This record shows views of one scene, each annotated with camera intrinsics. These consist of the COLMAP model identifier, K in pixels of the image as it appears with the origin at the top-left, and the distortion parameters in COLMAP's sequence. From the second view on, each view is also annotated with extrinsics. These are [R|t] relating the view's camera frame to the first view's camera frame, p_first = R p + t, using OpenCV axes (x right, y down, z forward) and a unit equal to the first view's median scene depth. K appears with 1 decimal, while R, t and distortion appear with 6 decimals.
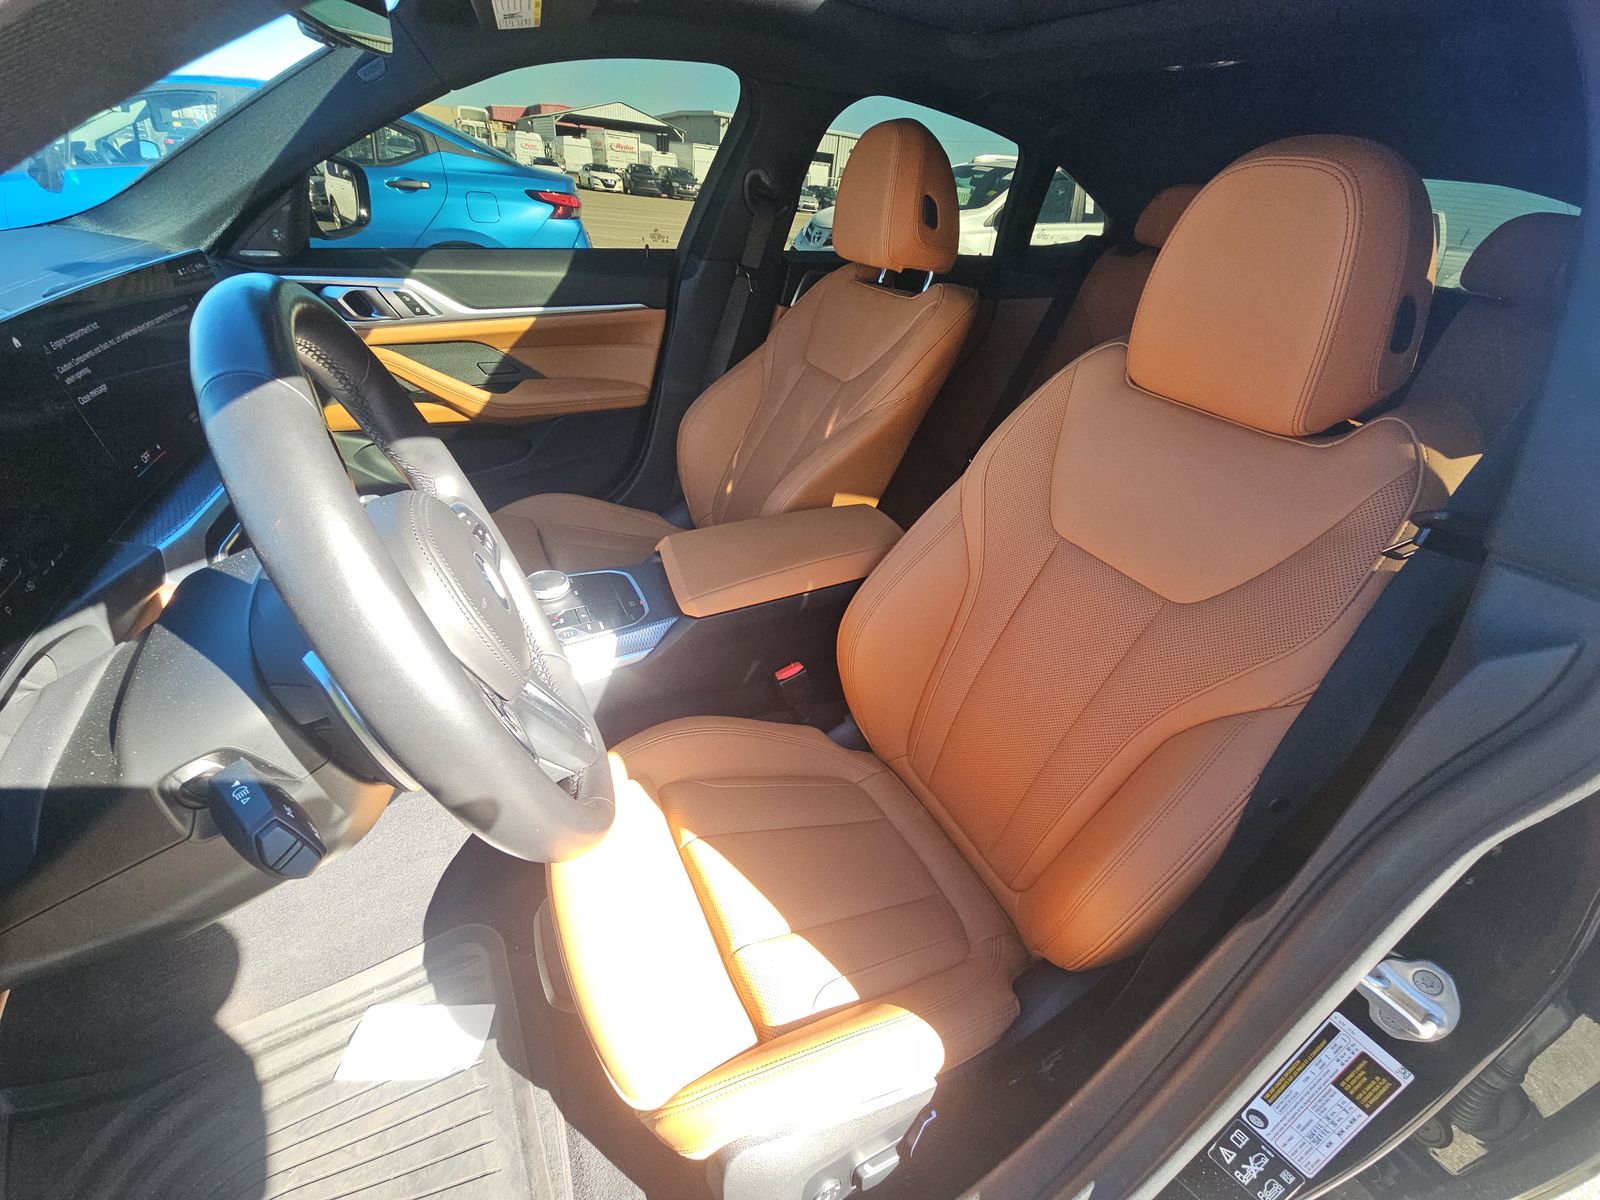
lens RADIAL K [[643.7, 0, 797.9], [0, 643.7, 606.7], [0, 0, 1]] dist [0.015823, -0.014715]
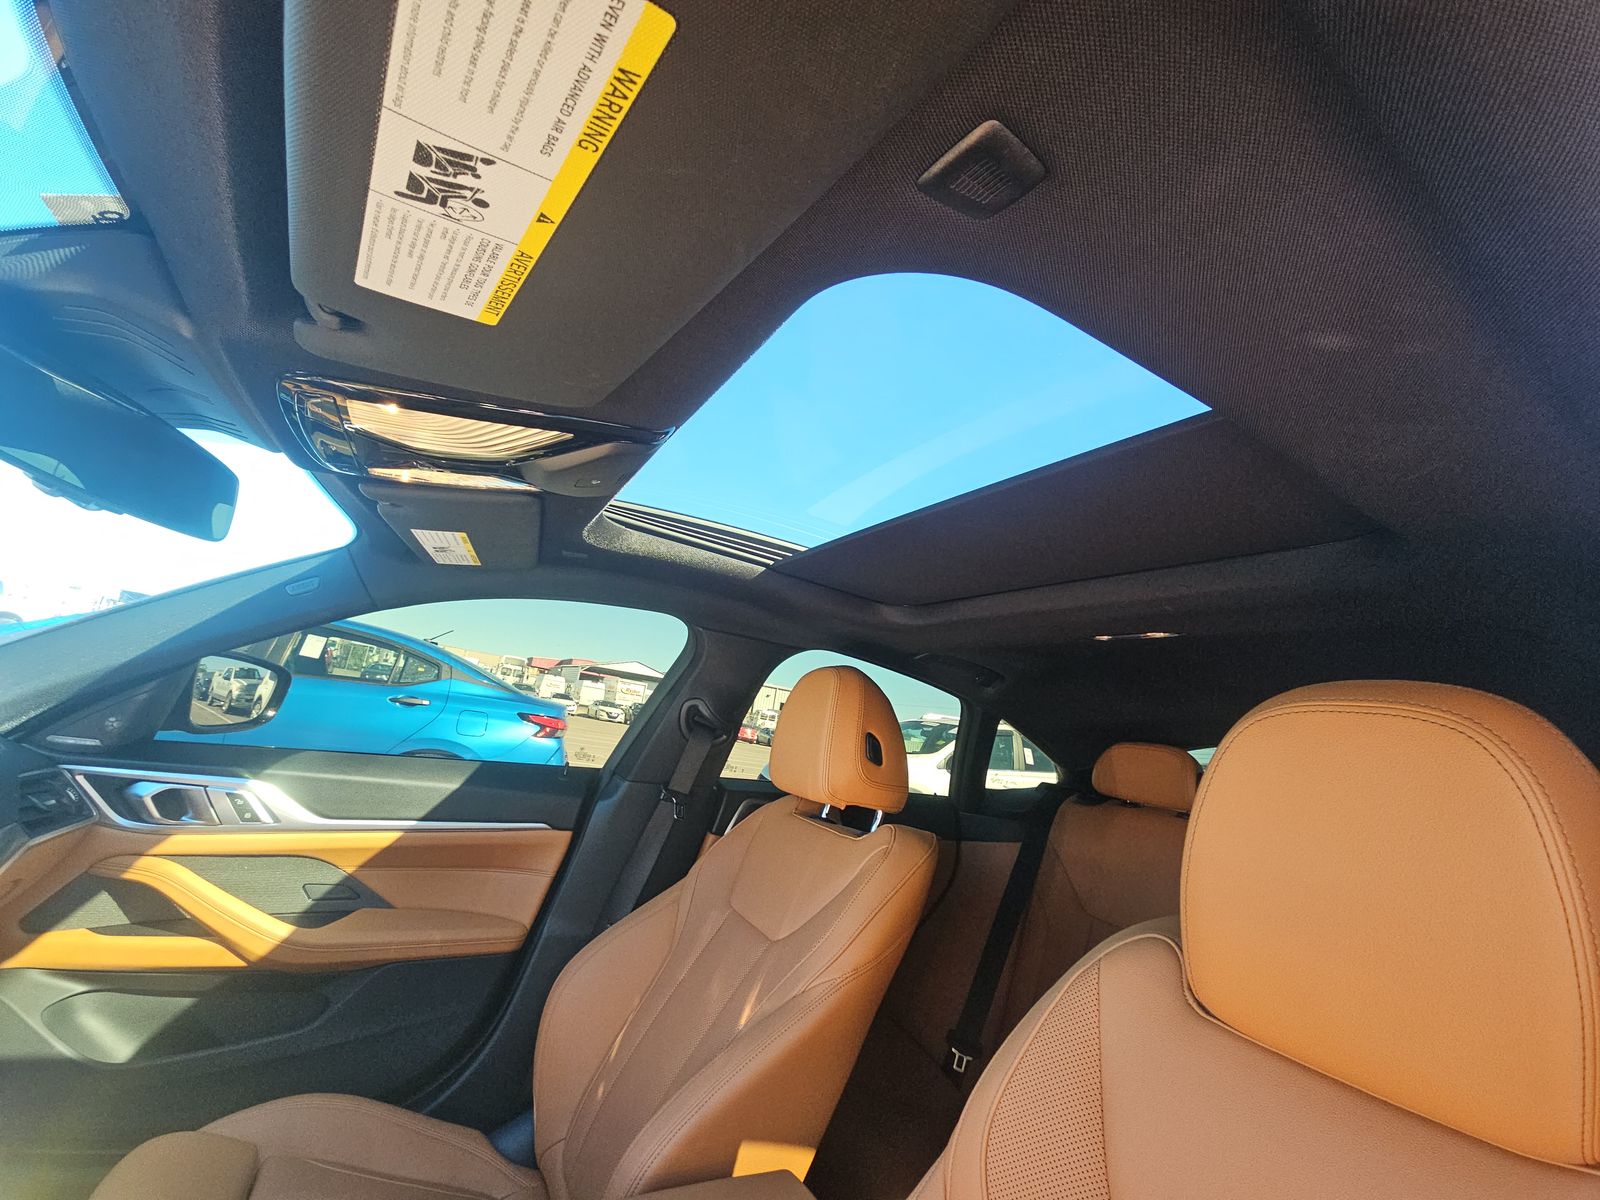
lens RADIAL K [[647.0, 0, 796.5], [0, 647.0, 608.7], [0, 0, 1]] dist [-0.000470, -0.000363]
pose [[0.997546, 0.067330, 0.019199, 0.052303], [-0.035546, 0.723278, -0.689641, -0.098723], [-0.060320, 0.687267, 0.723896, 0.170943]]
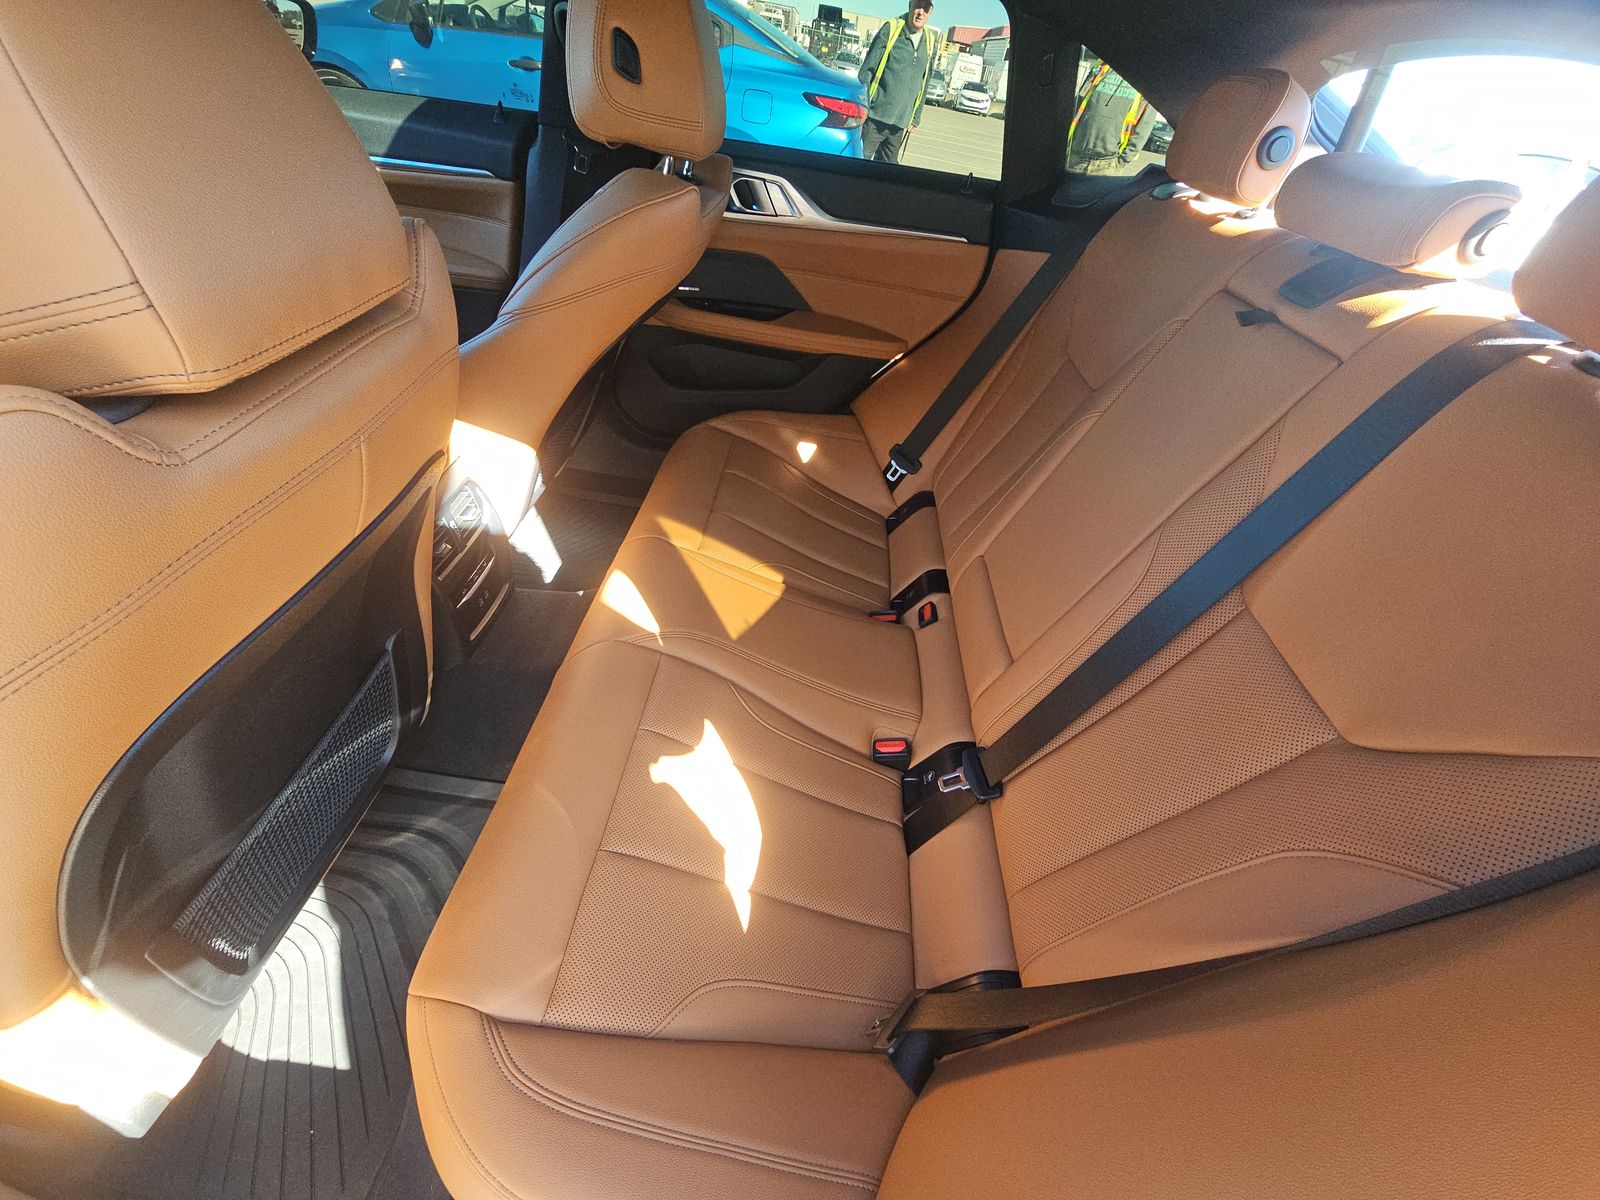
lens RADIAL K [[647.0, 0, 796.5], [0, 647.0, 608.7], [0, 0, 1]] dist [-0.000470, -0.000363]
pose [[0.851981, 0.367931, -0.372498, 0.662193], [-0.341002, 0.929809, 0.138464, -0.174742], [0.397297, 0.009054, 0.917645, 0.353067]]
